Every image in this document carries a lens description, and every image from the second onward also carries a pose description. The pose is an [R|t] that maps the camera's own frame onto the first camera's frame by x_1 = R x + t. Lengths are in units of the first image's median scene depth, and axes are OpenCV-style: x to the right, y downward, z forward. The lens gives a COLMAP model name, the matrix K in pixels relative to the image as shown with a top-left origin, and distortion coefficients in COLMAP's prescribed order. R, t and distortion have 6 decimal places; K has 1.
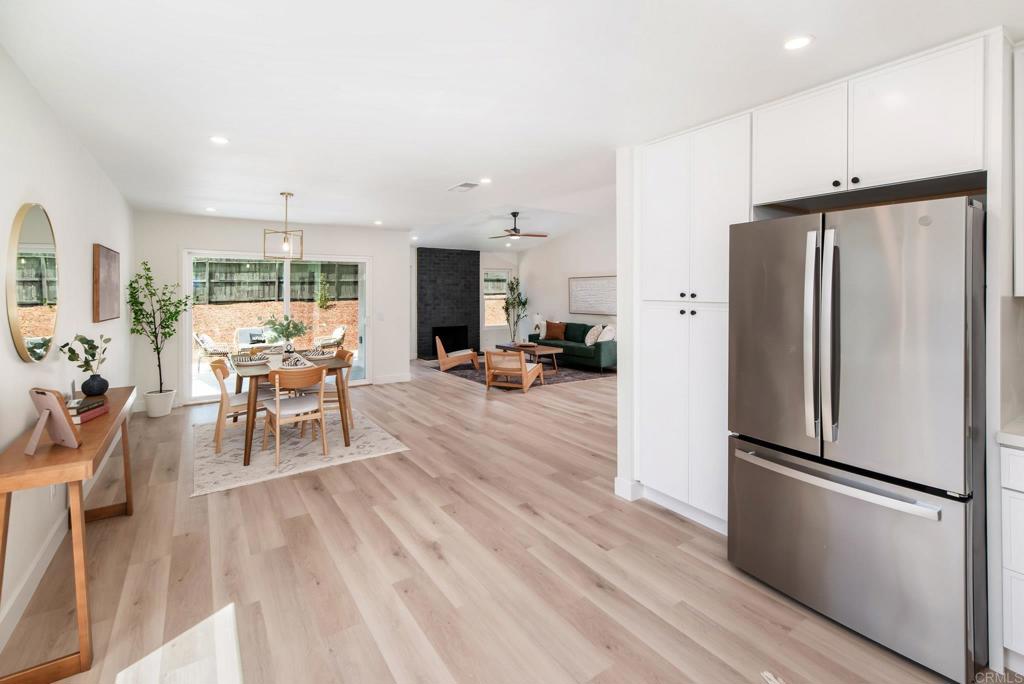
lens RADIAL K [[464.9, 0, 522.9], [0, 464.9, 296.1], [0, 0, 1]] dist [0.014518, -0.001041]
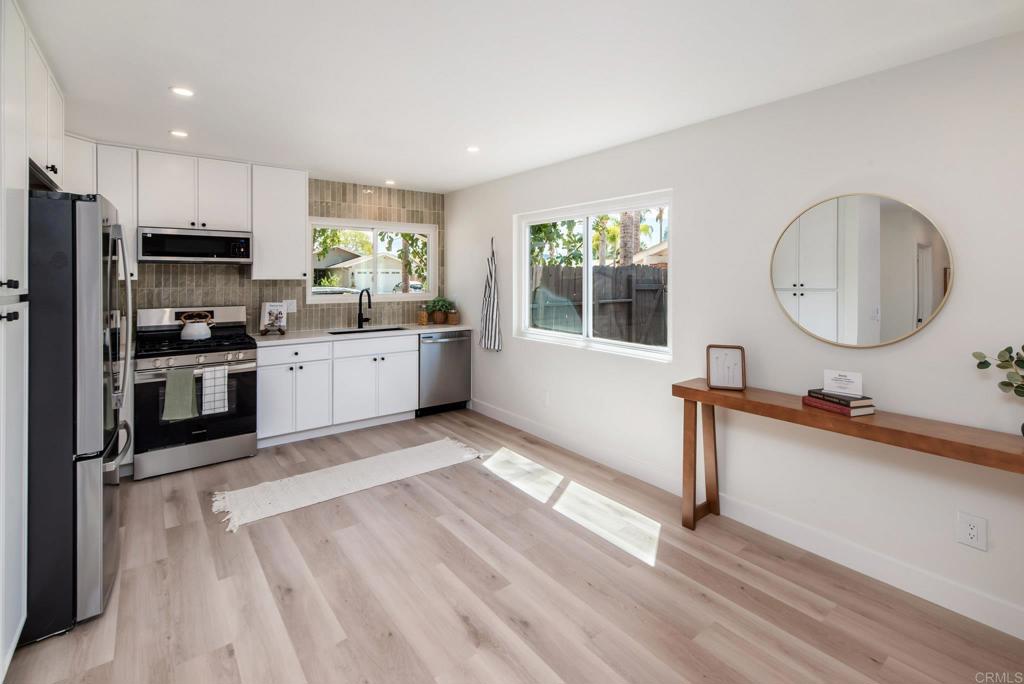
lens RADIAL K [[464.9, 0, 519.9], [0, 464.9, 276.8], [0, 0, 1]] dist [0.014518, -0.001041]
pose [[-0.998630, 0.000819, -0.052313, -0.226693], [0.000525, 0.999984, 0.005644, -0.013785], [0.052317, 0.005609, -0.998615, 1.777629]]
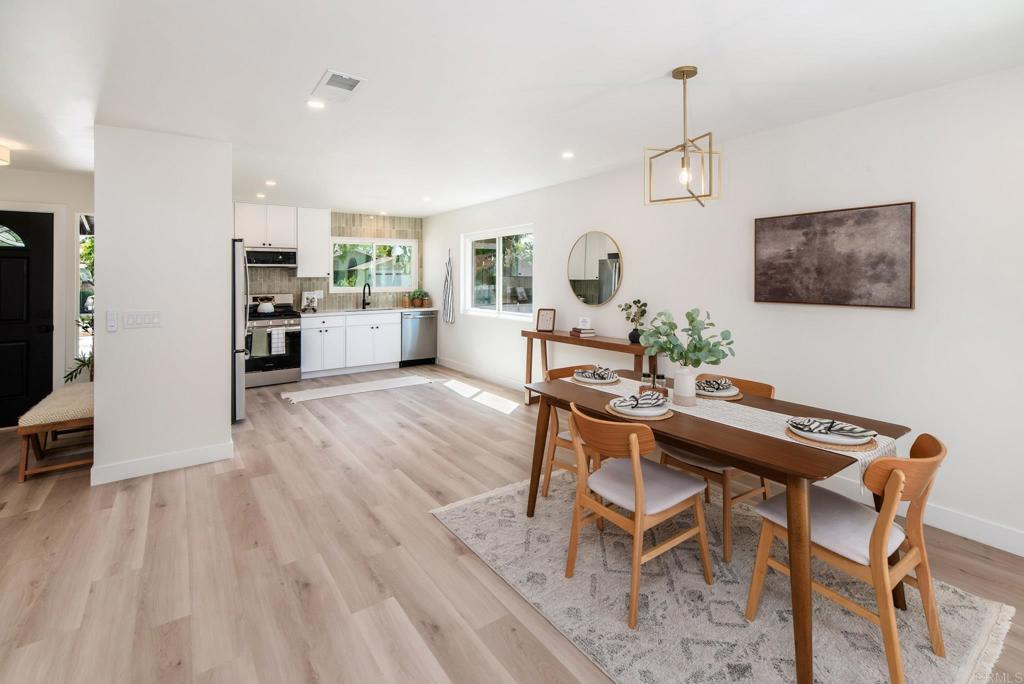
lens RADIAL K [[464.9, 0, 516.8], [0, 464.9, 266.8], [0, 0, 1]] dist [0.014518, -0.001041]
pose [[-0.999866, 0.006400, -0.015056, -0.593185], [0.006630, 0.999861, -0.015325, -0.004942], [0.014956, -0.015423, -0.999769, 2.784799]]
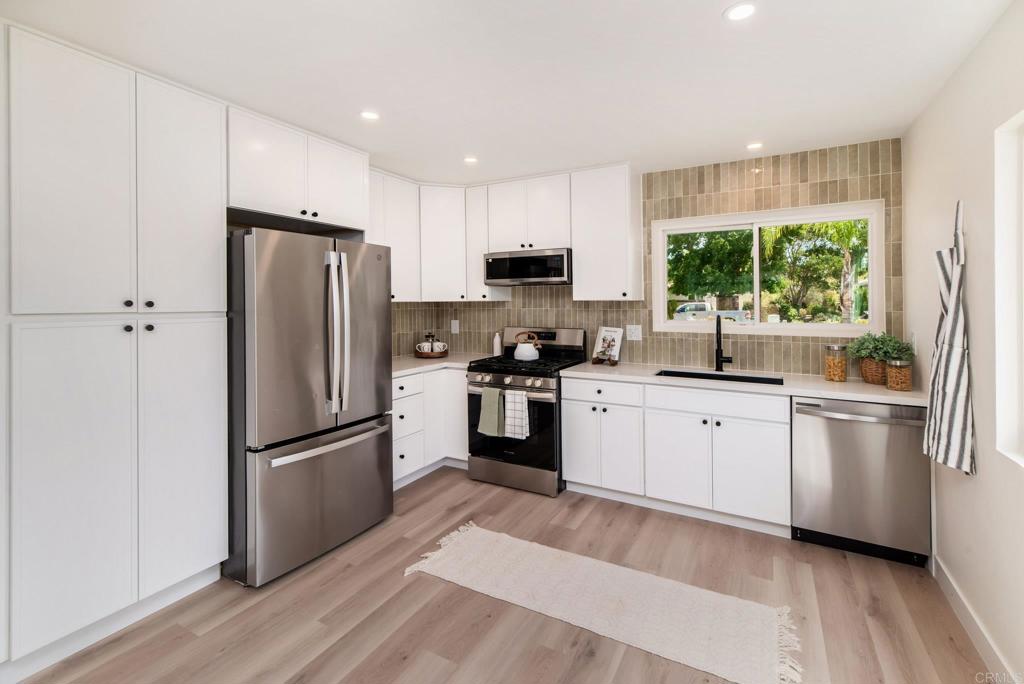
lens RADIAL K [[464.9, 0, 513.2], [0, 464.9, 297.3], [0, 0, 1]] dist [0.014518, -0.001041]
pose [[-0.443071, 0.007553, 0.896455, -0.607553], [0.011604, 0.999929, -0.002689, -0.003533], [-0.896411, 0.009211, -0.443127, 0.918888]]
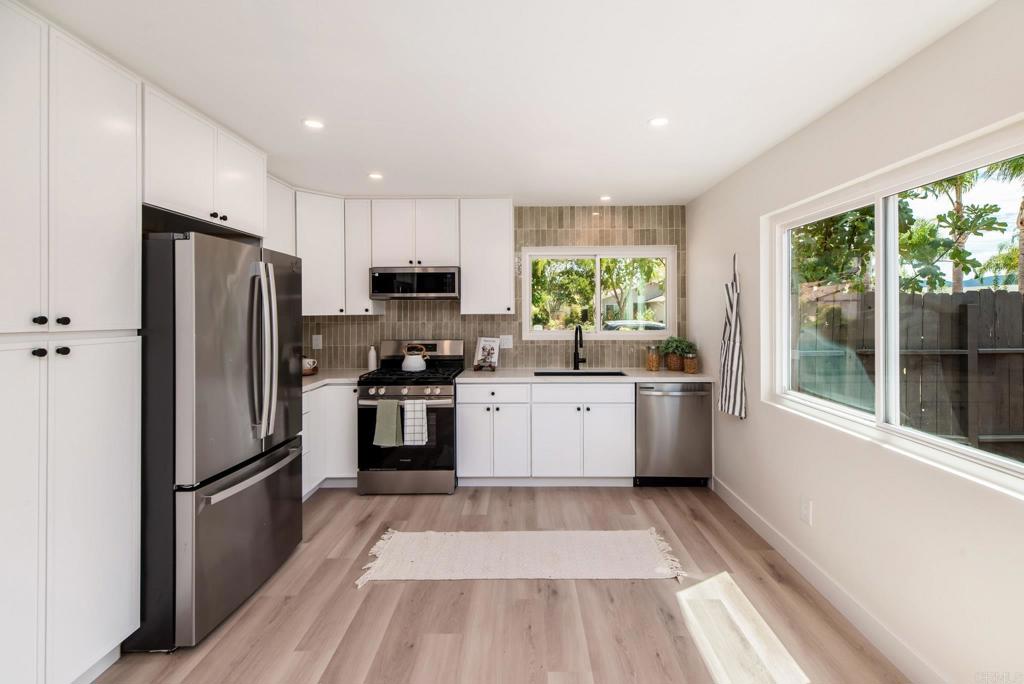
lens RADIAL K [[464.9, 0, 527.8], [0, 464.9, 305.3], [0, 0, 1]] dist [0.014518, -0.001041]
pose [[-0.822531, 0.010253, 0.568628, -0.488514], [0.007616, 0.999946, -0.007014, -0.013026], [-0.568669, -0.001439, -0.822565, 1.297455]]
